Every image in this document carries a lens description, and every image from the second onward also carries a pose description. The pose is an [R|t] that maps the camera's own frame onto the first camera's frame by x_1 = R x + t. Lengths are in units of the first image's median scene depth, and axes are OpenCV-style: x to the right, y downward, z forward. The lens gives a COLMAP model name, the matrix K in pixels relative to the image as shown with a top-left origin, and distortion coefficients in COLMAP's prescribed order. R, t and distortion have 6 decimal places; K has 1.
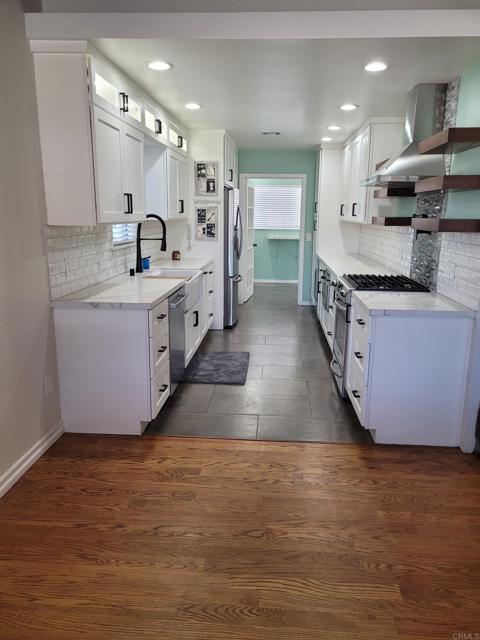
lens RADIAL K [[482.2, 0, 240.0], [0, 482.2, 320.0], [0, 0, 1]] dist [0.002937, 0.001288]
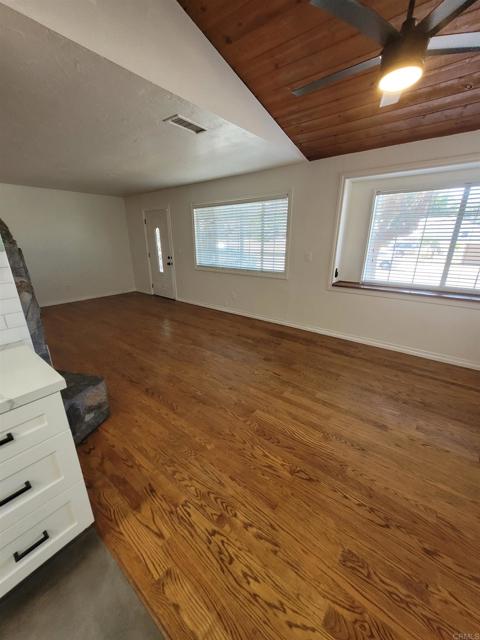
lens RADIAL K [[246.8, 0, 240.0], [0, 246.8, 320.0], [0, 0, 1]] dist [-0.001054, -0.000170]
pose [[-0.823124, -0.188131, 0.535792, -0.101910], [0.117224, 0.866910, 0.484484, -0.265785], [-0.555630, 0.461598, -0.691522, 1.249585]]
